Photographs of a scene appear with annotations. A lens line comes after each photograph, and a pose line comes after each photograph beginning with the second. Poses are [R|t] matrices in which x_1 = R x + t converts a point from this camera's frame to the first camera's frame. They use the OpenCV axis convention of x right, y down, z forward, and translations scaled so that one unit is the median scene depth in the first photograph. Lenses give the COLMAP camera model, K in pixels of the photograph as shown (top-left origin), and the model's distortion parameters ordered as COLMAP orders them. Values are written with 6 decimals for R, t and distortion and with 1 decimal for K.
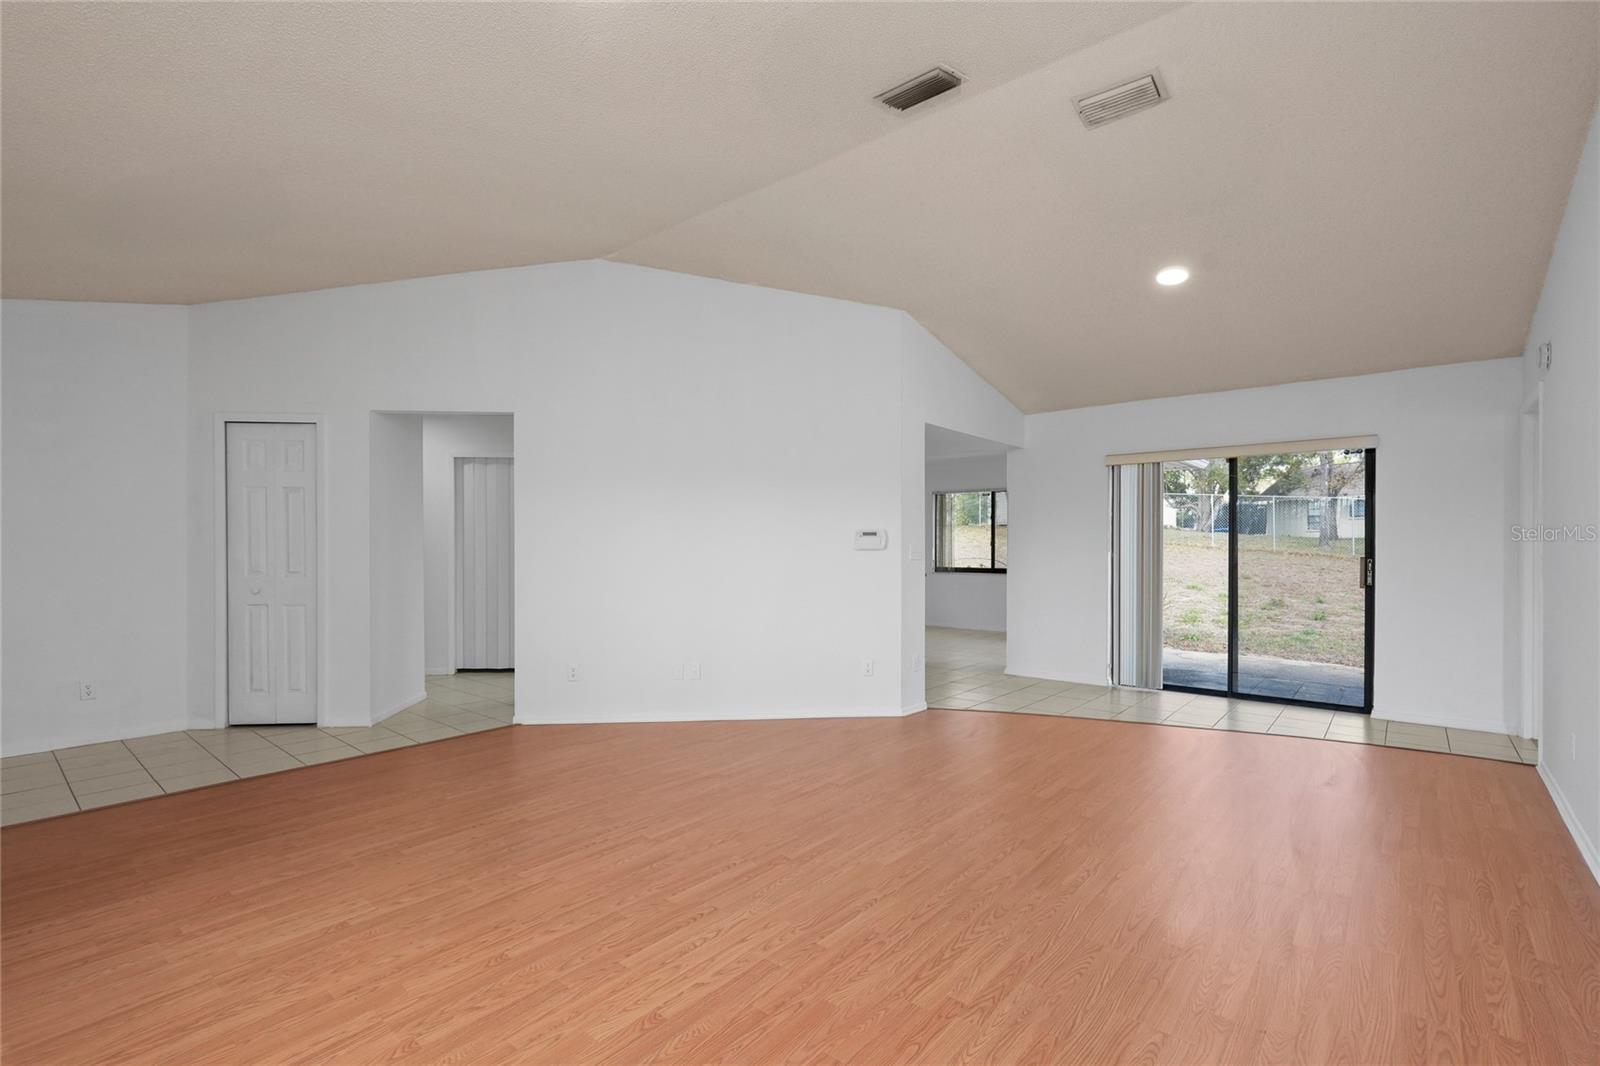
lens RADIAL K [[720.7, 0, 802.7], [0, 720.7, 545.3], [0, 0, 1]] dist [-0.009158, 0.003834]
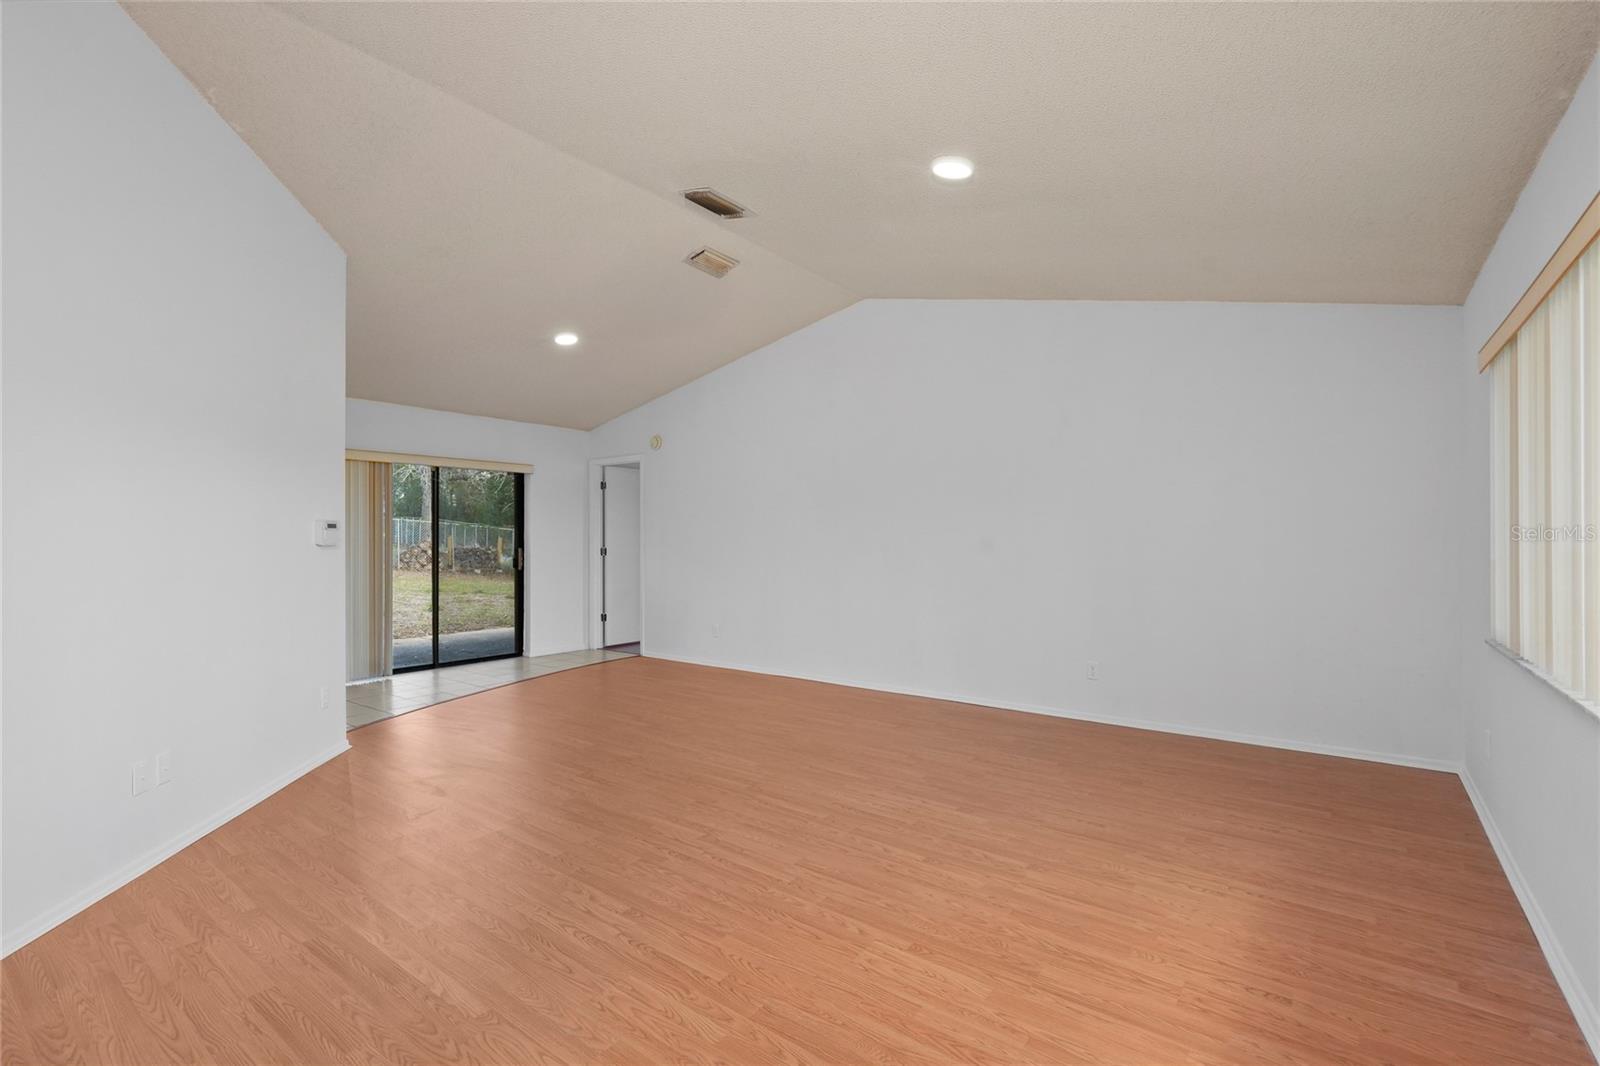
lens RADIAL K [[720.7, 0, 775.6], [0, 720.7, 535.4], [0, 0, 1]] dist [-0.009158, 0.003834]
pose [[-0.021551, 0.005312, 0.999754, -0.687510], [0.003174, 0.999981, -0.005245, 0.000388], [-0.999763, 0.003060, -0.021568, 0.524929]]
